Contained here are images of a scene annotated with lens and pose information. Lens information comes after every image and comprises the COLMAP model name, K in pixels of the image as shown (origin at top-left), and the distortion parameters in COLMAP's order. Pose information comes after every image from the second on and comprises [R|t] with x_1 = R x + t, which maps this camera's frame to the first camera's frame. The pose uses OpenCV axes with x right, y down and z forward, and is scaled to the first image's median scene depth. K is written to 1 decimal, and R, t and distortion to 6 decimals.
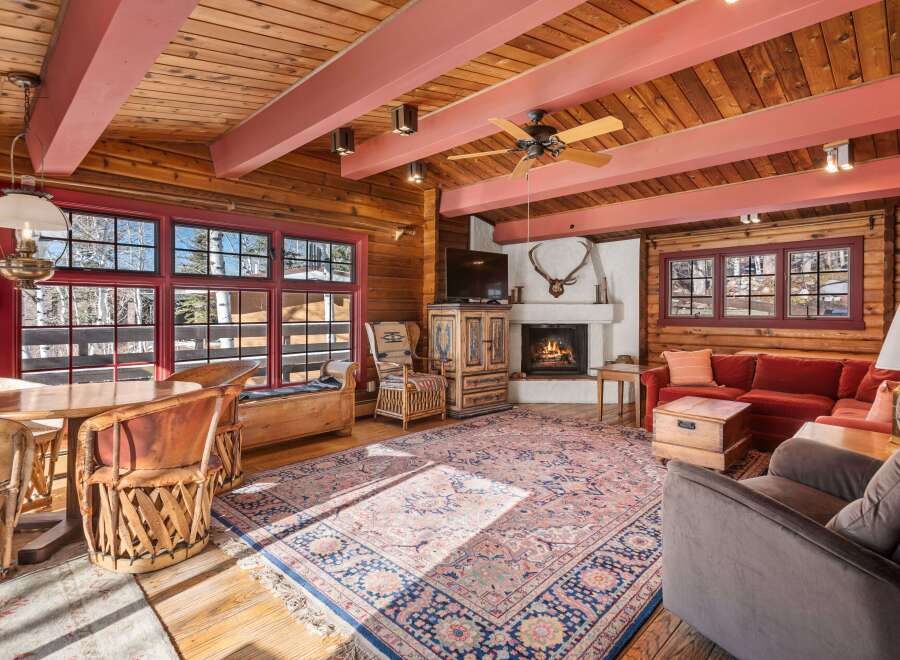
lens RADIAL K [[465.6, 0, 447.8], [0, 465.6, 307.6], [0, 0, 1]] dist [0.001852, 0.000013]
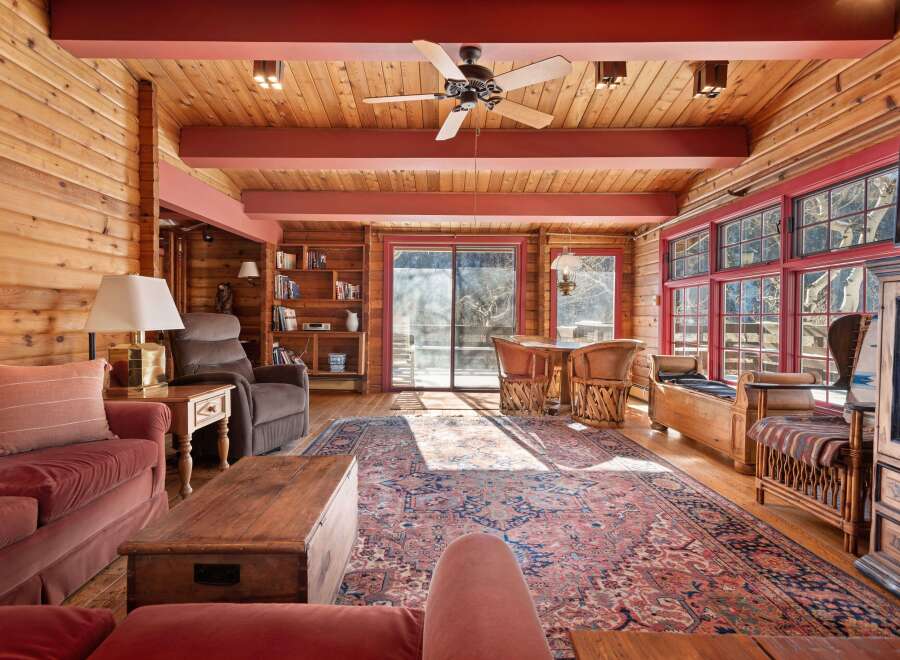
lens RADIAL K [[475.2, 0, 450.0], [0, 475.2, 330.0], [0, 0, 1]] dist [0.000269, -0.000035]
pose [[-0.705501, 0.015020, -0.708550, 0.544901], [0.000699, 0.999790, 0.020498, 0.036287], [0.708709, 0.013966, -0.705363, 1.057854]]
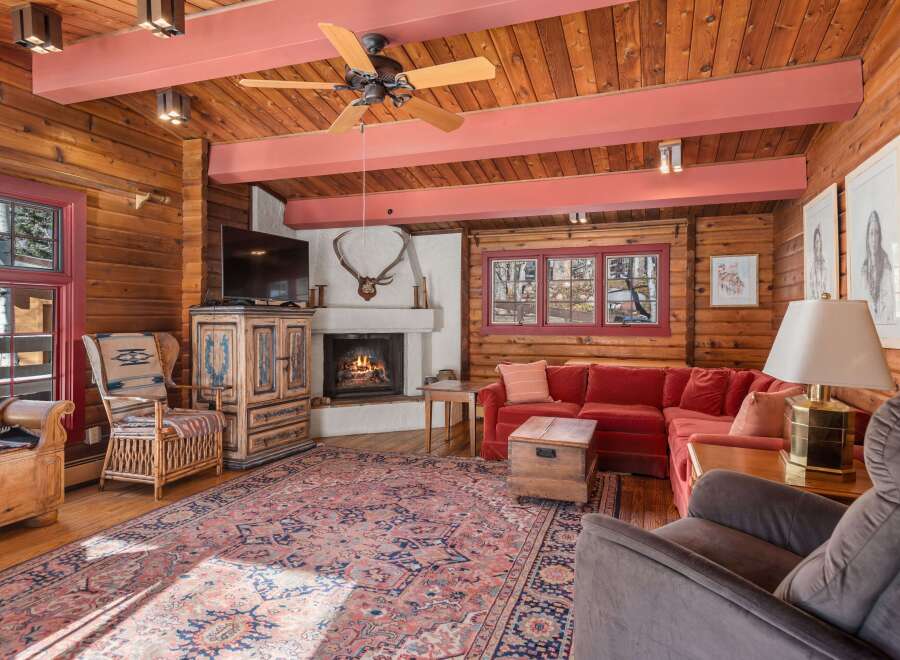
lens RADIAL K [[544.7, 0, 448.9], [0, 544.7, 321.3], [0, 0, 1]] dist [0.030952, -0.016810]
pose [[0.908762, -0.000701, 0.417315, -0.039310], [-0.005455, 0.999893, 0.013557, 0.001198], [-0.417280, -0.014596, 0.908661, 0.125525]]
